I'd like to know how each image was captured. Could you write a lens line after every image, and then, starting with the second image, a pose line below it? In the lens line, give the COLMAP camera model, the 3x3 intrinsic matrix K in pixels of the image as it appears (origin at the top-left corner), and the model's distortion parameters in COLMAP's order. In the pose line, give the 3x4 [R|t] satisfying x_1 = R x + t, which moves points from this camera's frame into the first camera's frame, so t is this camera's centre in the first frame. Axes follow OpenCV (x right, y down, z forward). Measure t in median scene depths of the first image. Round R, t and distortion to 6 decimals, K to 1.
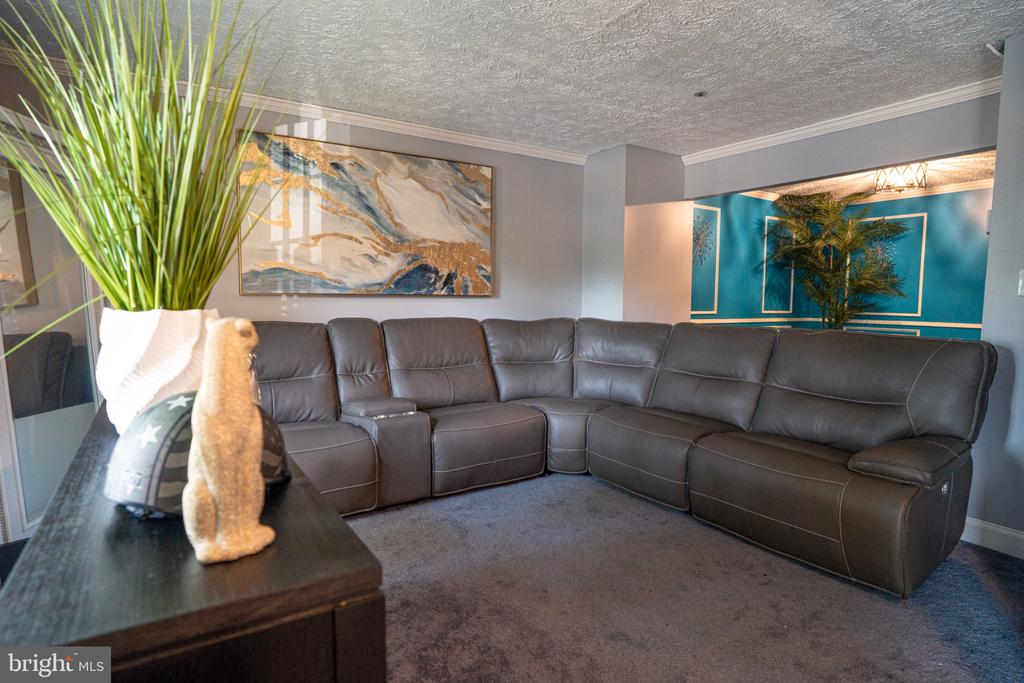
lens RADIAL K [[570.5, 0, 515.5], [0, 570.5, 336.2], [0, 0, 1]] dist [-0.041398, 0.000462]
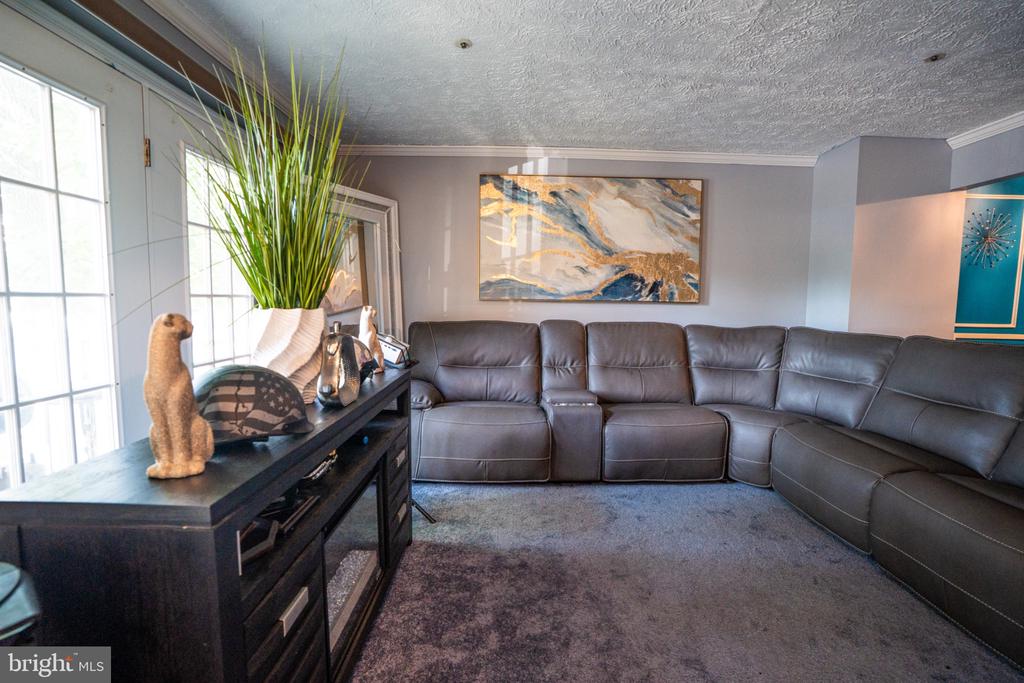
lens RADIAL K [[482.7, 0, 512.4], [0, 482.7, 337.6], [0, 0, 1]] dist [-0.054239, 0.020434]
pose [[0.840745, 0.044702, -0.539582, 0.172064], [-0.044077, 0.998929, 0.014079, -0.004652], [0.539634, 0.011946, 0.841815, 0.088215]]
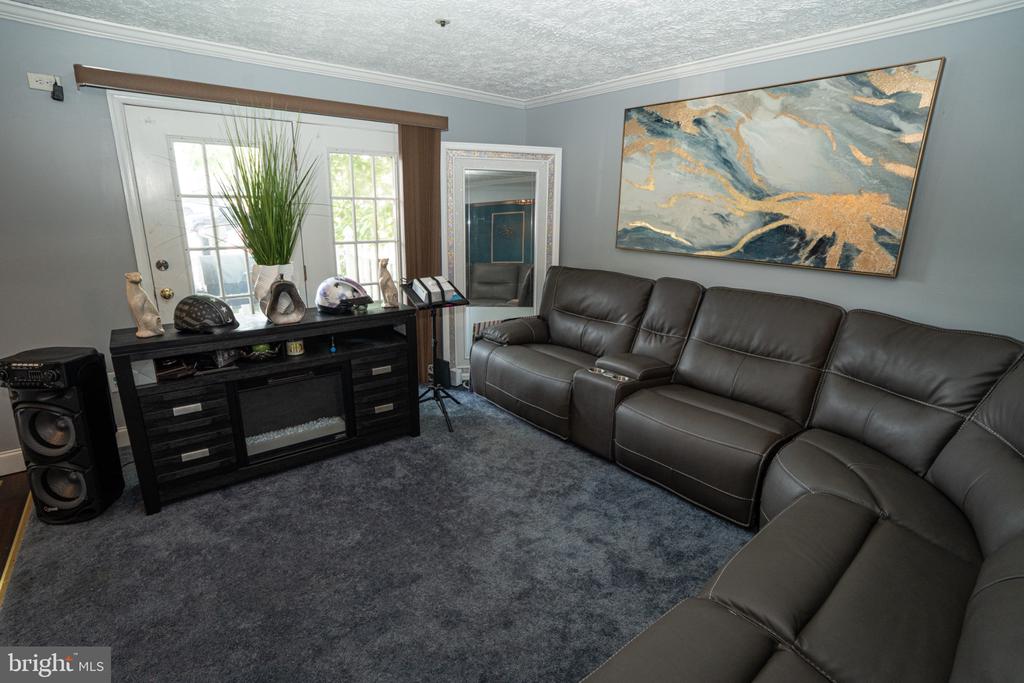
lens RADIAL K [[482.7, 0, 507.1], [0, 482.7, 339.4], [0, 0, 1]] dist [-0.054239, 0.020434]
pose [[0.088827, 0.256173, -0.962541, 0.523601], [-0.087941, 0.964604, 0.248606, -0.110911], [0.992157, 0.062564, 0.108211, 0.593795]]
